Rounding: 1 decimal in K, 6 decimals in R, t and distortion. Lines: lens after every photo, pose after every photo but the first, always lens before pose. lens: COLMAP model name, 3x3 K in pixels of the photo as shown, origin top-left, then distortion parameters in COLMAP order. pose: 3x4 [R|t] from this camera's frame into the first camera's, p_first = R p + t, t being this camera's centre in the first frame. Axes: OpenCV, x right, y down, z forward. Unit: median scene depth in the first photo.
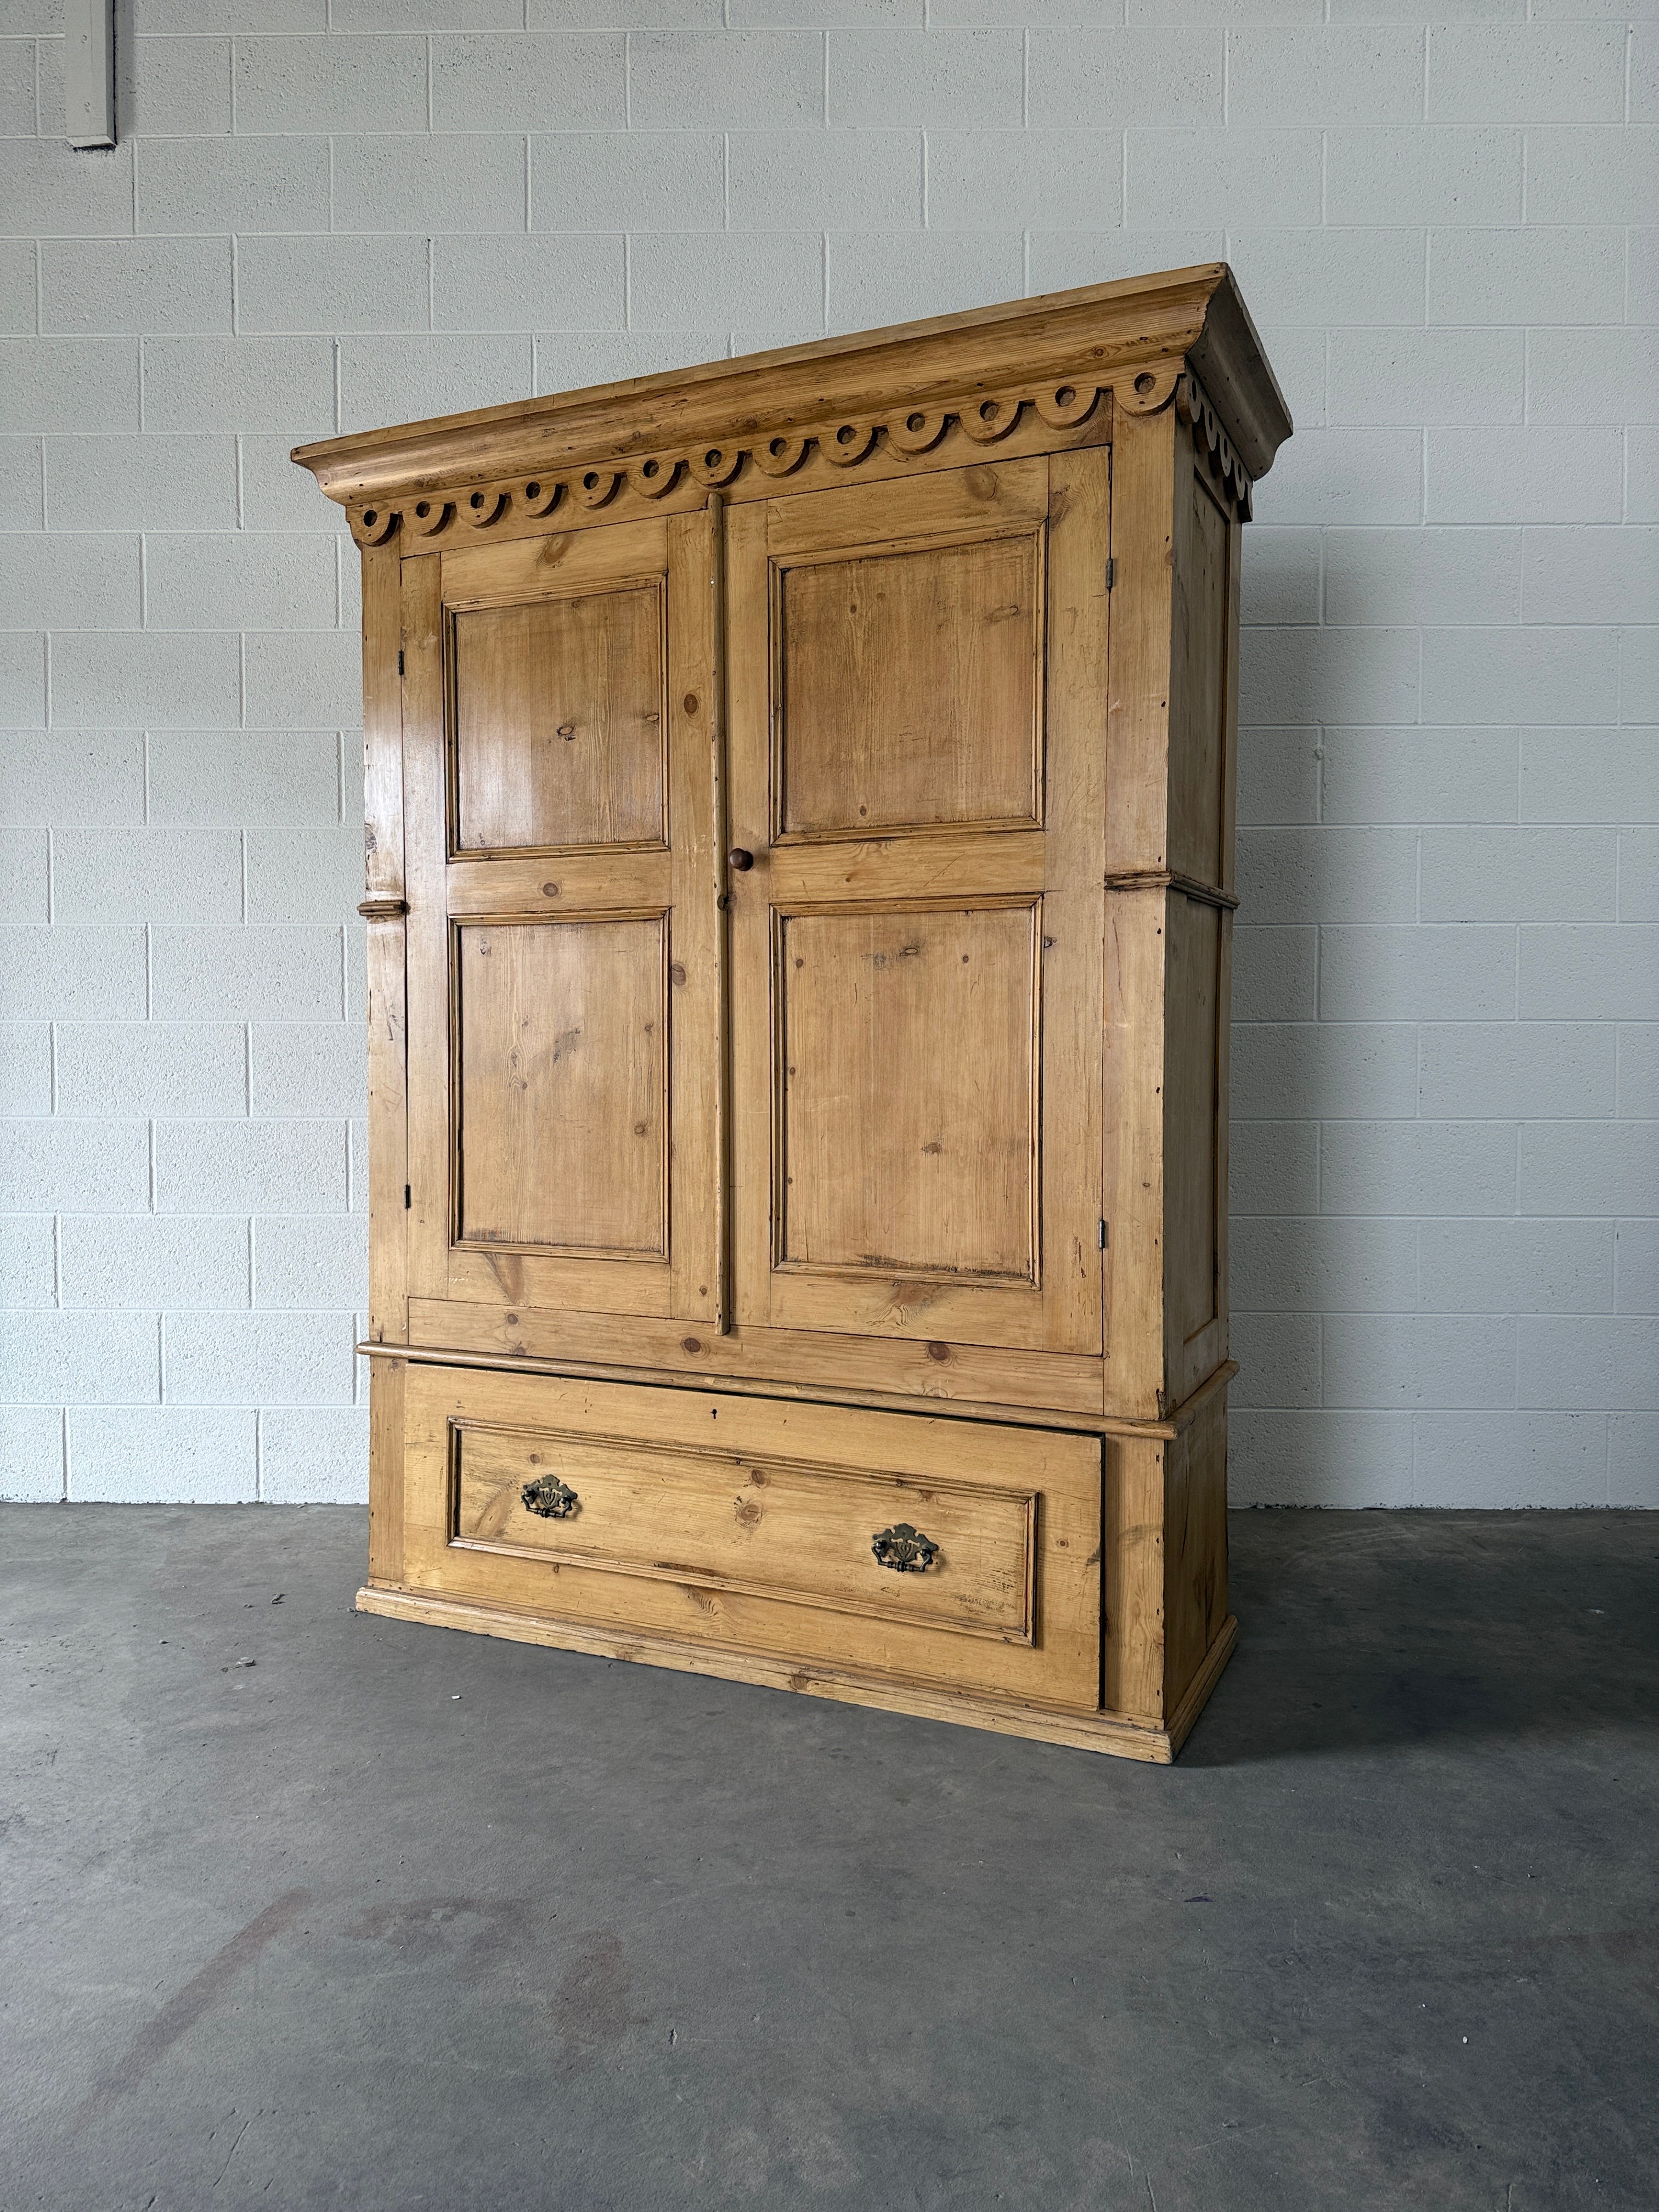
lens RADIAL K [[1569.8, 0, 832.8], [0, 1569.8, 1110.1], [0, 0, 1]] dist [0.008412, -0.016940]
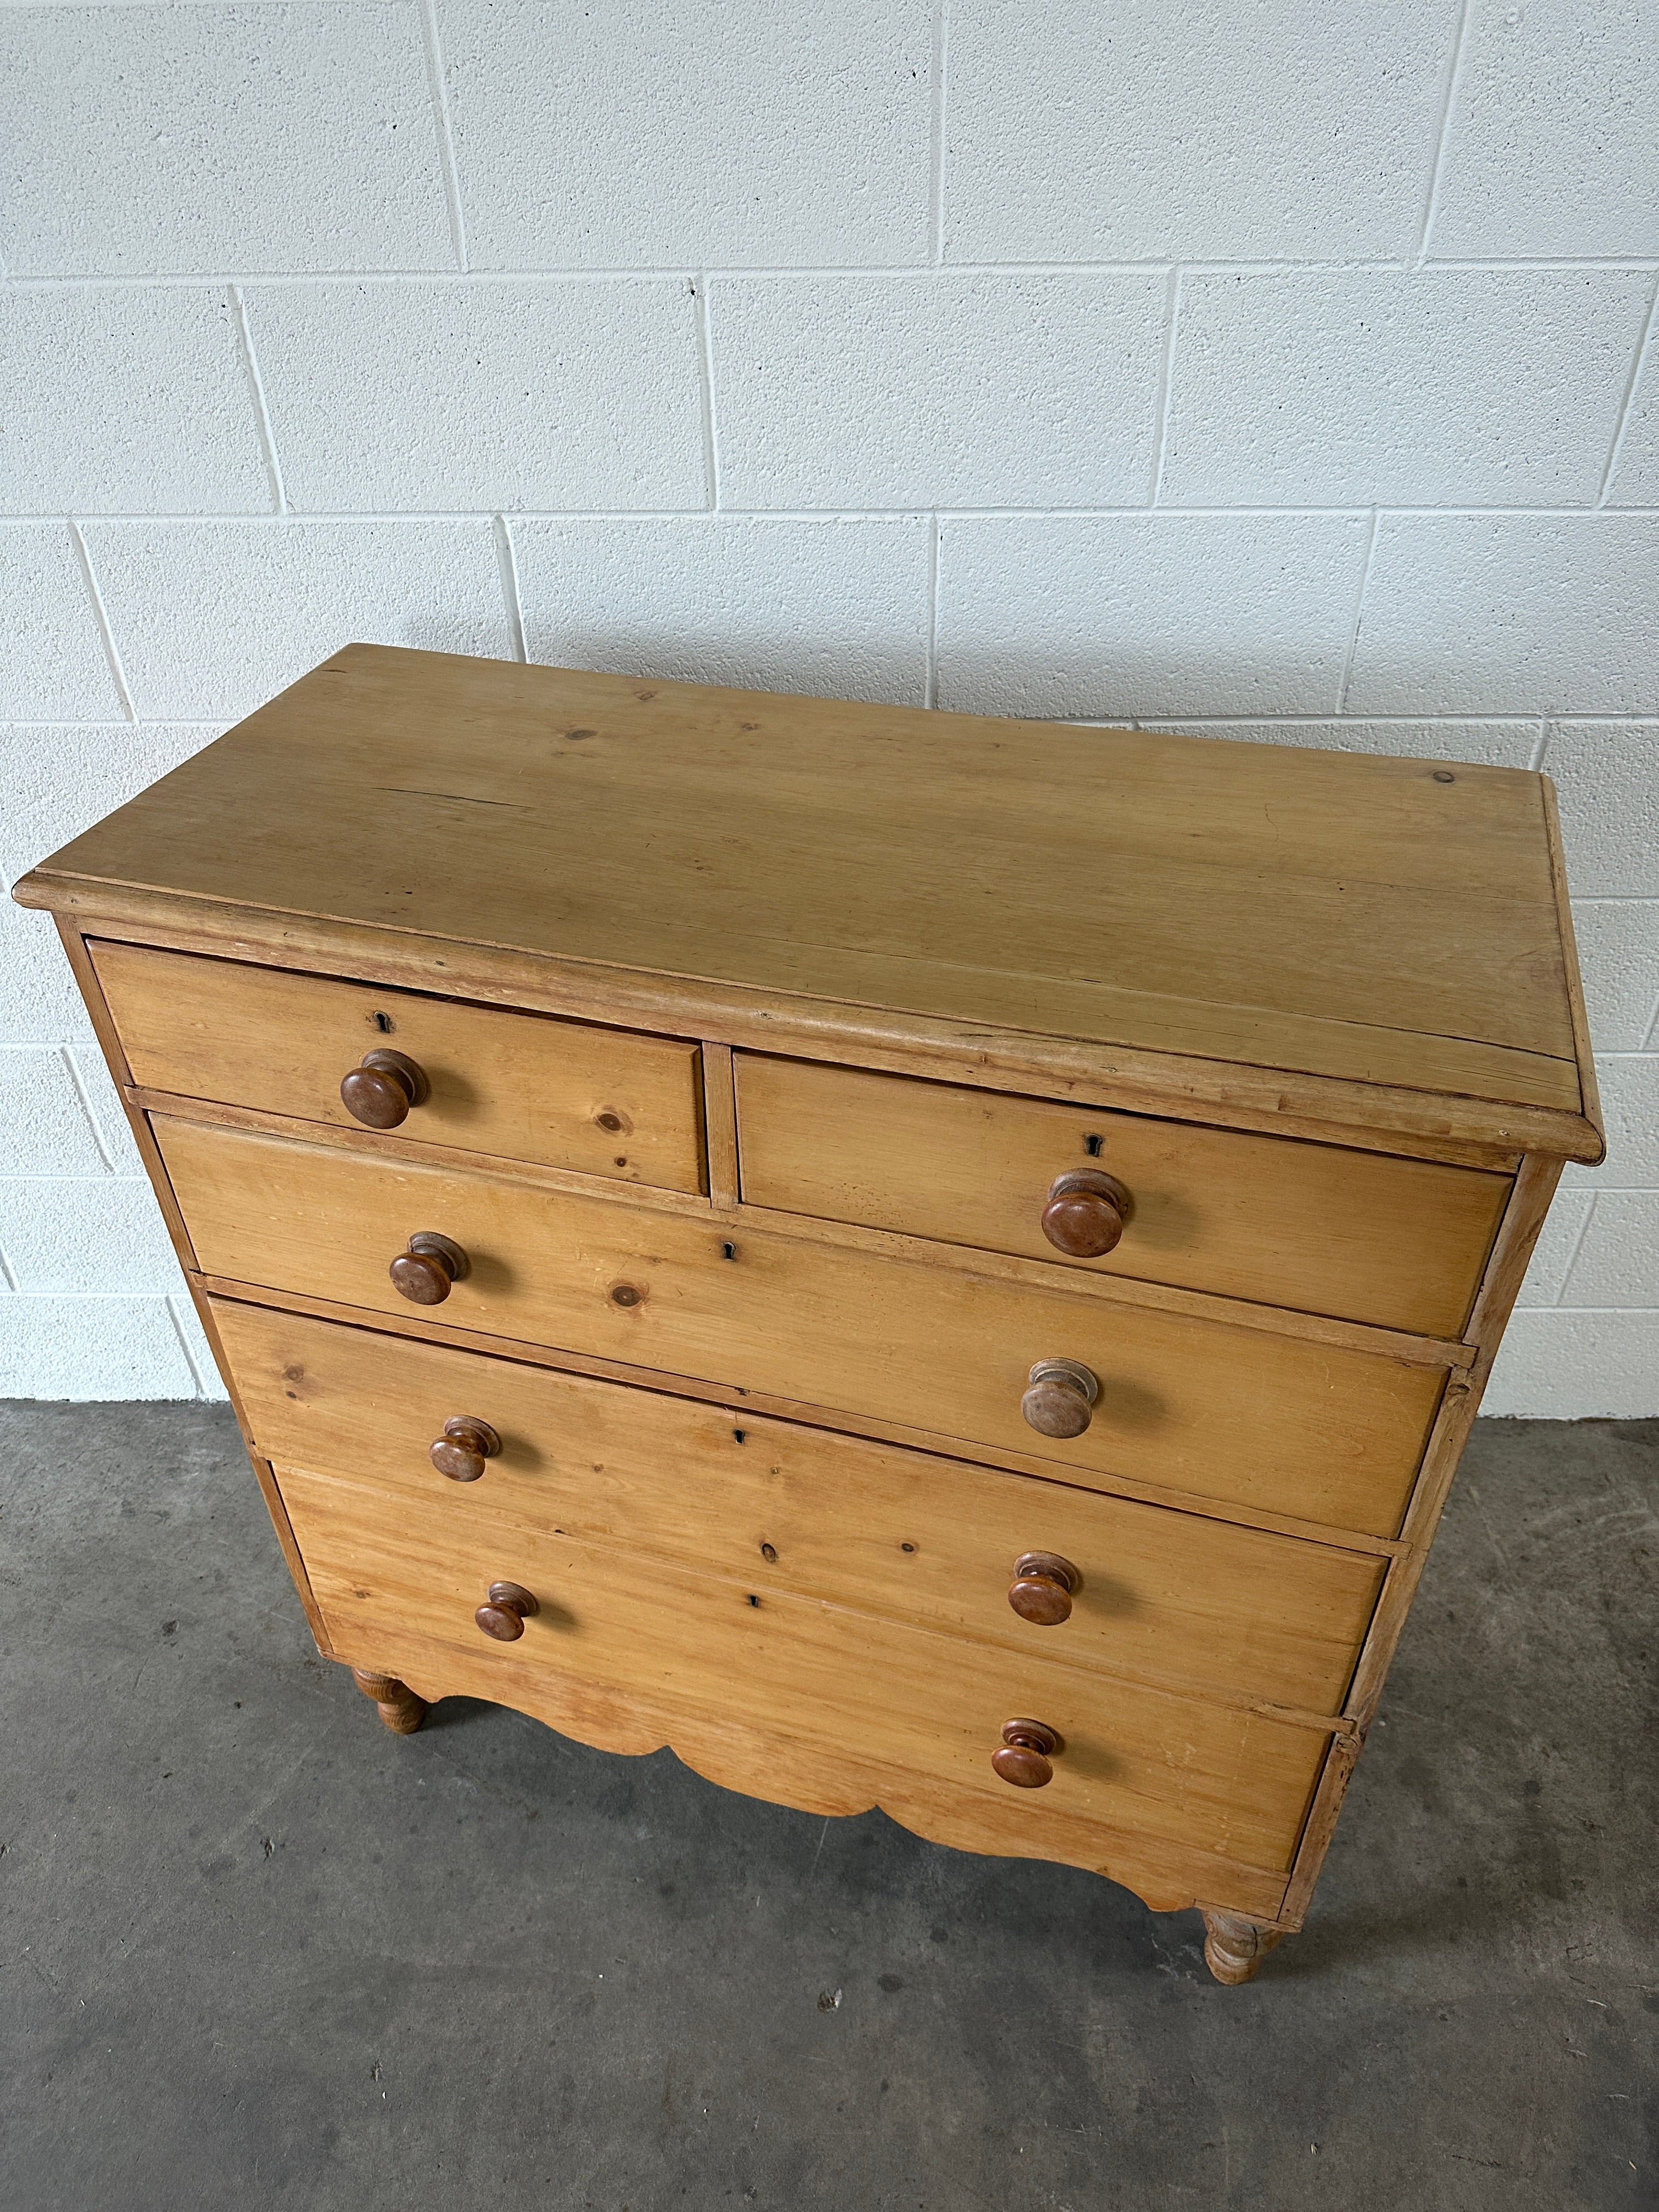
lens RADIAL K [[1565.9, 0, 833.1], [0, 1565.9, 1092.0], [0, 0, 1]] dist [-0.008222, -0.001986]
pose [[0.999745, -0.002287, -0.022457, 0.064980], [0.014631, 0.823257, 0.567480, -0.372495], [0.017190, -0.567664, 0.823081, 0.850568]]
